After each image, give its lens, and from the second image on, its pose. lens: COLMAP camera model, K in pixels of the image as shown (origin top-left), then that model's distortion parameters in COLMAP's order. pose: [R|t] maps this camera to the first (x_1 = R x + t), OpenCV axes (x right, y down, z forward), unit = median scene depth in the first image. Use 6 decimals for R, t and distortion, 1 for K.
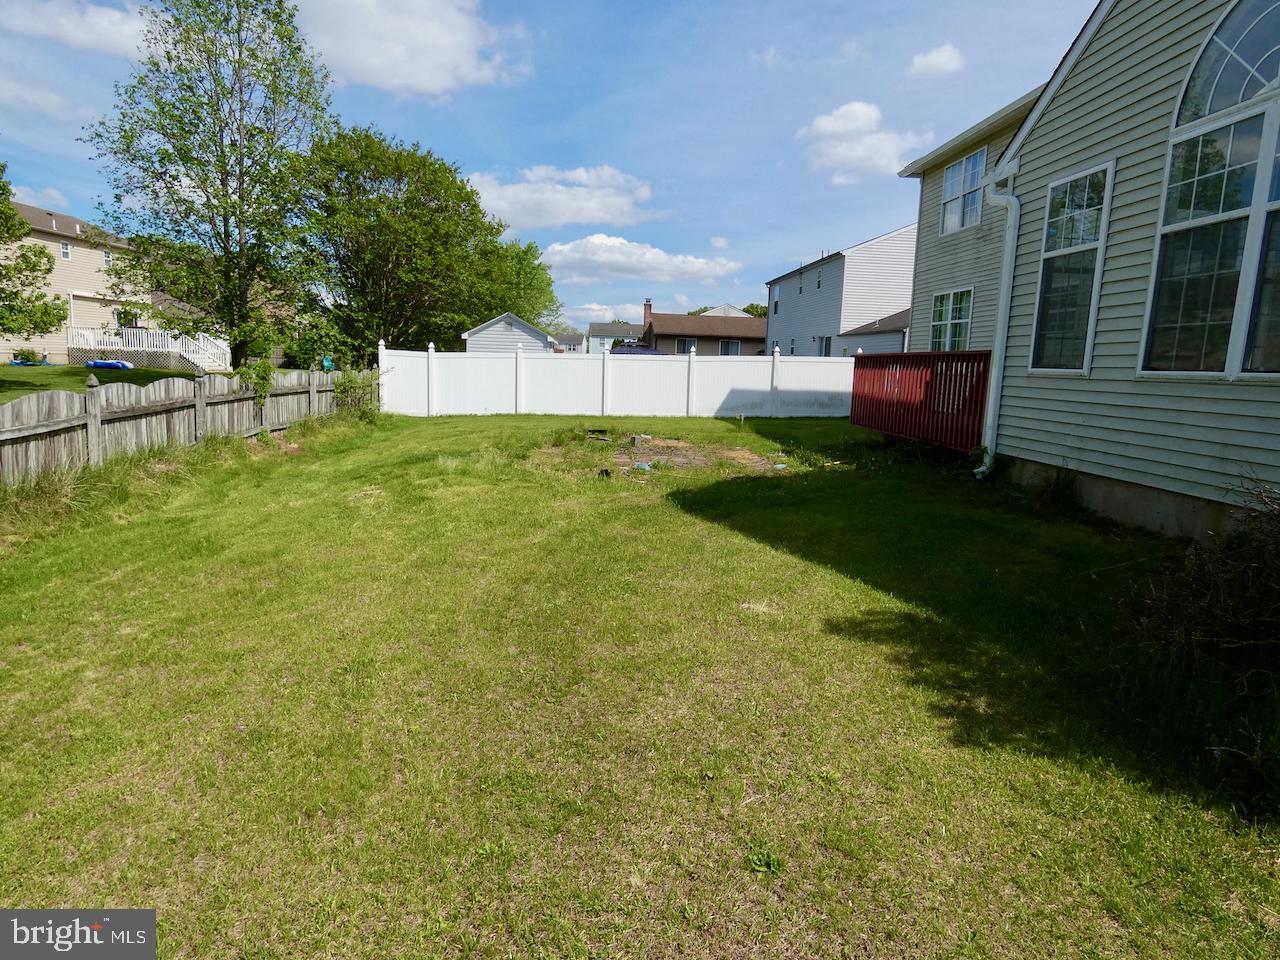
lens RADIAL K [[763.2, 0, 640.0], [0, 763.2, 480.0], [0, 0, 1]] dist [-0.011590, 0.000103]
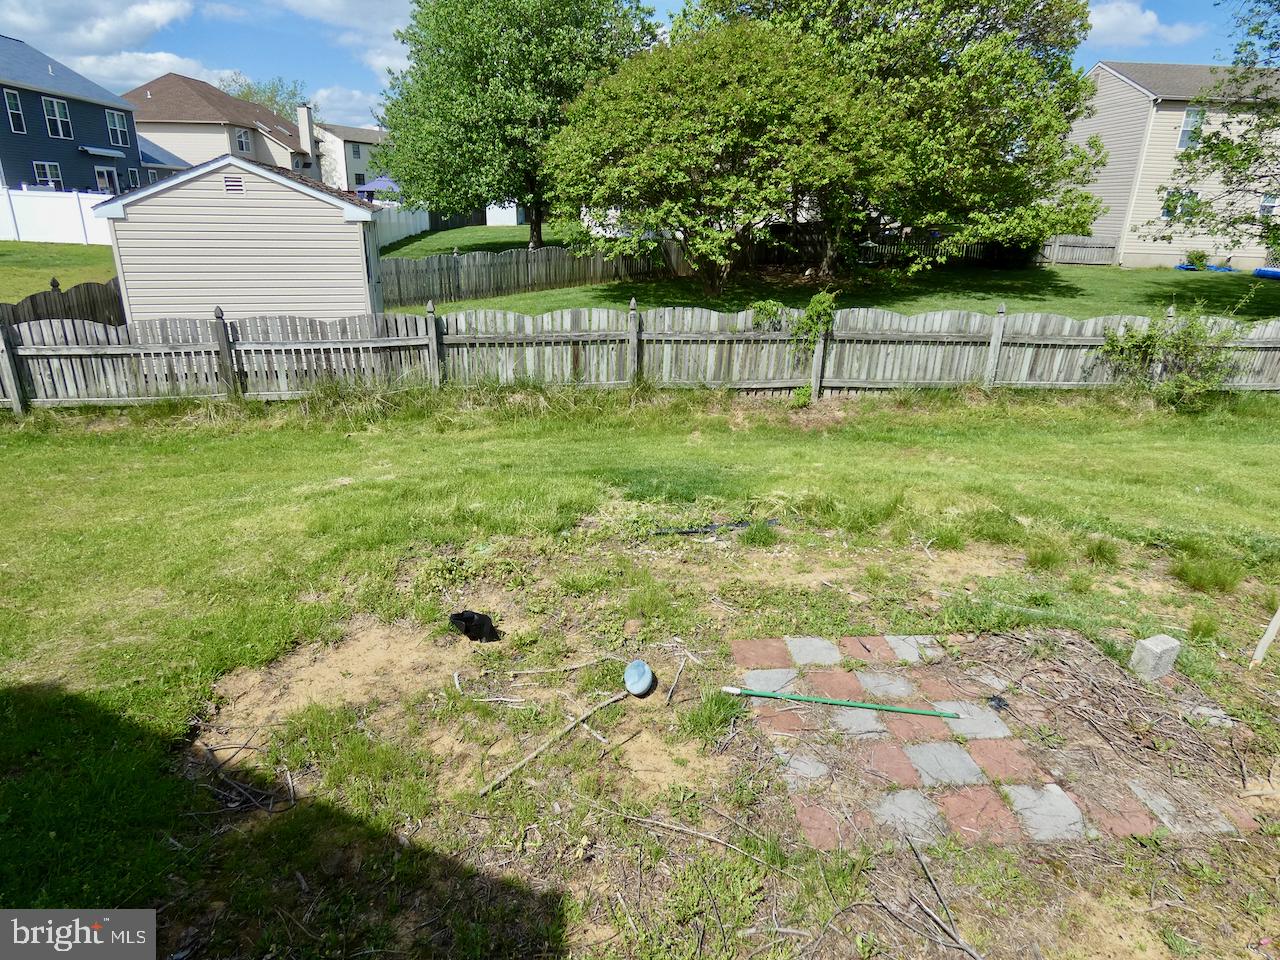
lens RADIAL K [[763.2, 0, 640.0], [0, 763.2, 480.0], [0, 0, 1]] dist [-0.011590, 0.000103]
pose [[0.006696, 0.291336, -0.956597, 0.218430], [-0.171160, 0.942835, 0.285947, -0.146905], [0.985220, 0.161817, 0.056178, 0.726541]]
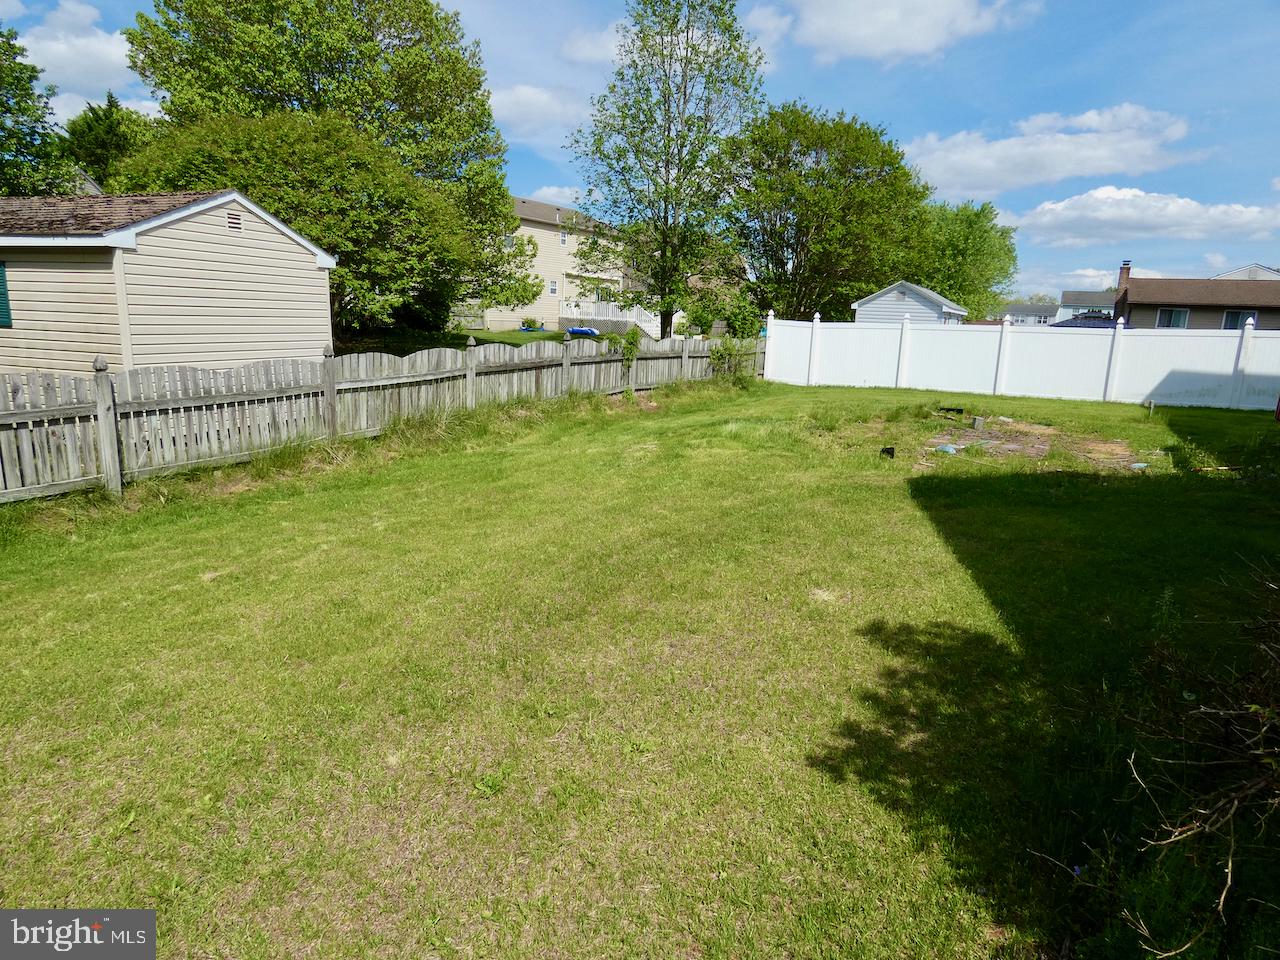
lens RADIAL K [[763.2, 0, 640.0], [0, 763.2, 480.0], [0, 0, 1]] dist [-0.011590, 0.000103]
pose [[0.841960, 0.112740, -0.527630, 0.128809], [-0.093527, 0.993617, 0.063065, -0.002725], [0.531372, -0.003750, 0.847130, 0.028757]]
